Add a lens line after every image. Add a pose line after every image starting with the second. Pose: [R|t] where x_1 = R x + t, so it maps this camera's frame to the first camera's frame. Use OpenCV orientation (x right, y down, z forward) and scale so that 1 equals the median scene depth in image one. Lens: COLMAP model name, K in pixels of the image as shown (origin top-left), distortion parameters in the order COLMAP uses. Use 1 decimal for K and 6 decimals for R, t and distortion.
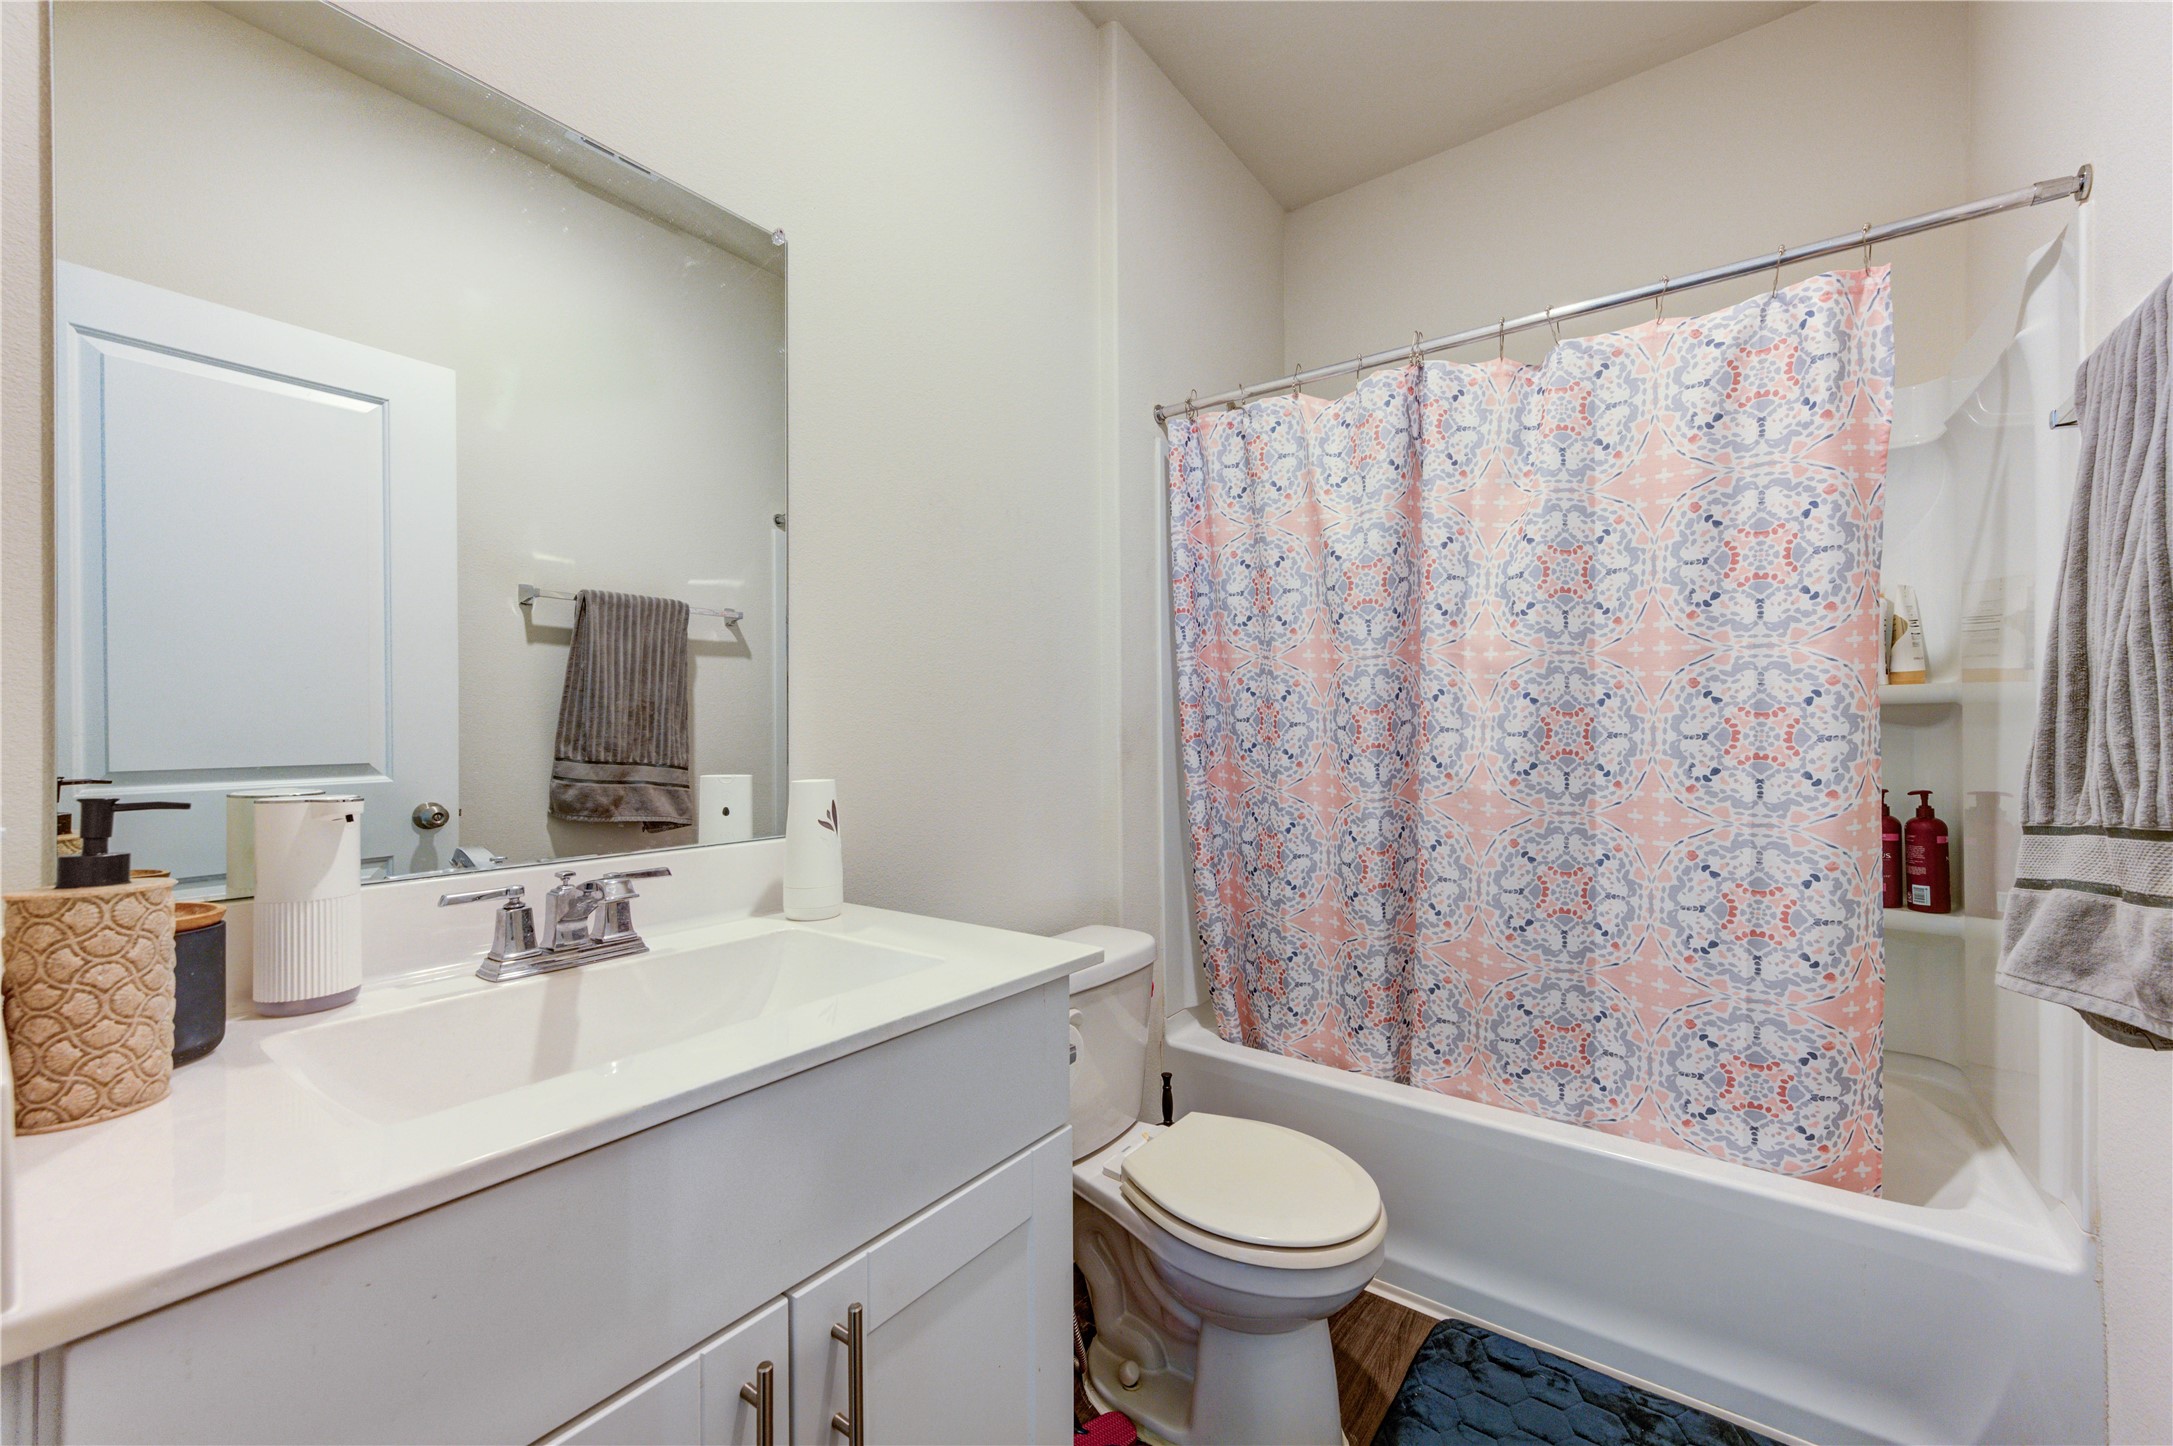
lens RADIAL K [[852.1, 0, 1127.6], [0, 852.1, 747.2], [0, 0, 1]] dist [0.002718, -0.000720]
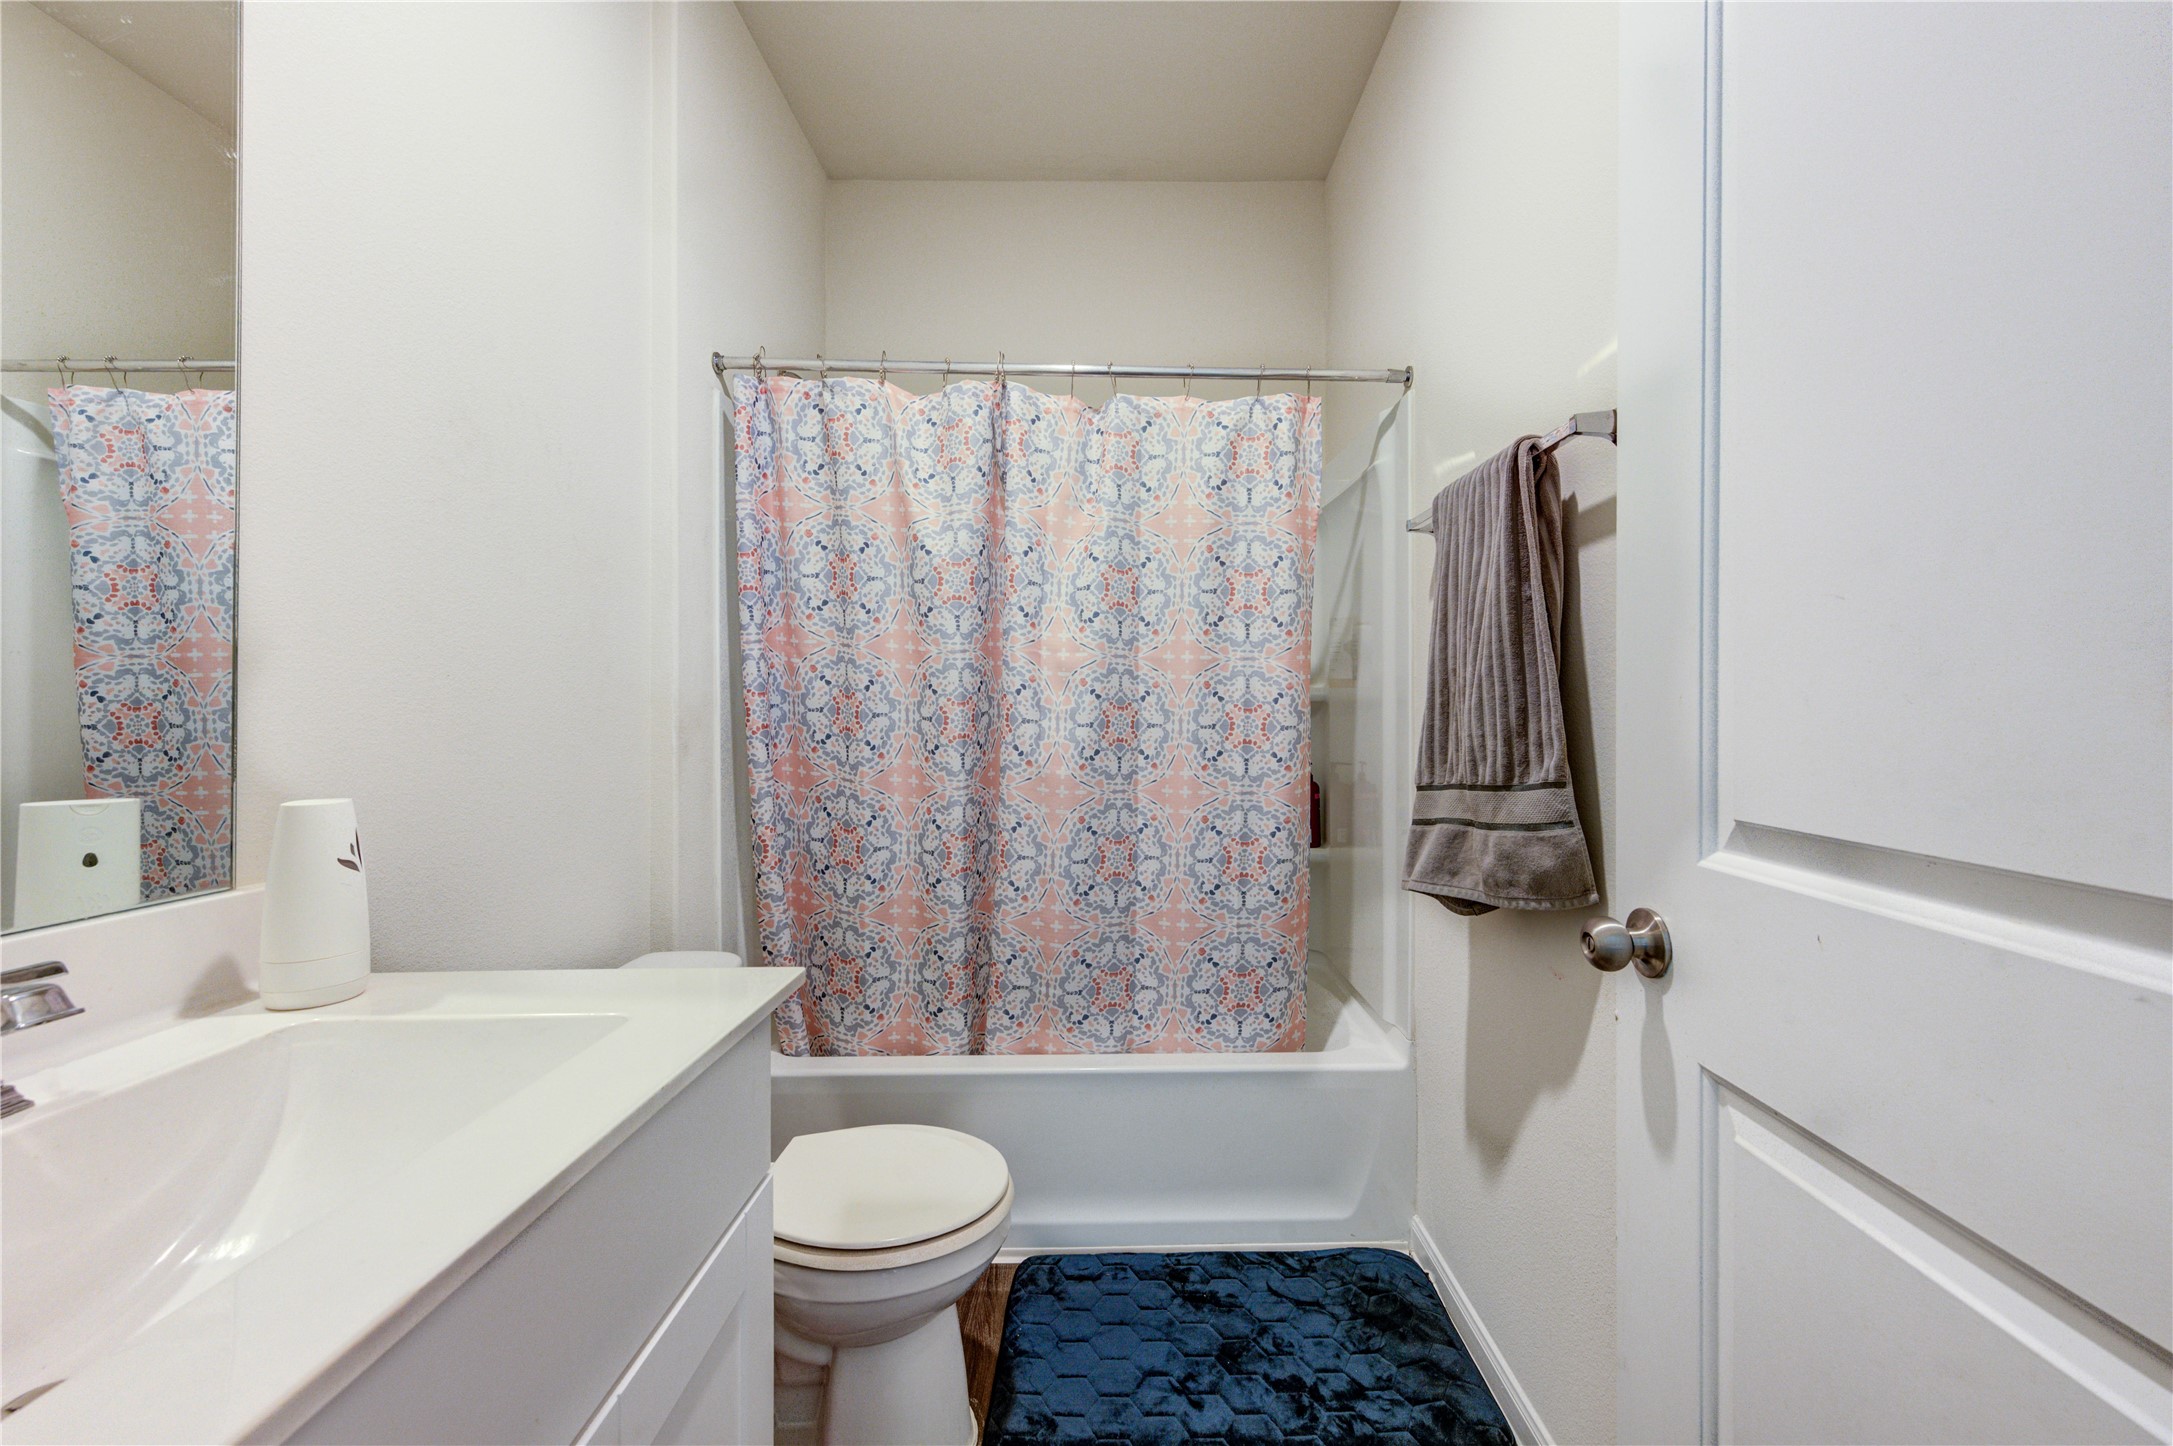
lens RADIAL K [[852.1, 0, 1156.5], [0, 852.1, 727.3], [0, 0, 1]] dist [0.002718, -0.000720]
pose [[0.792336, -0.005412, 0.610061, -0.166500], [0.007995, 0.999967, -0.001512, -0.009572], [-0.610033, 0.006076, 0.792353, 0.028462]]
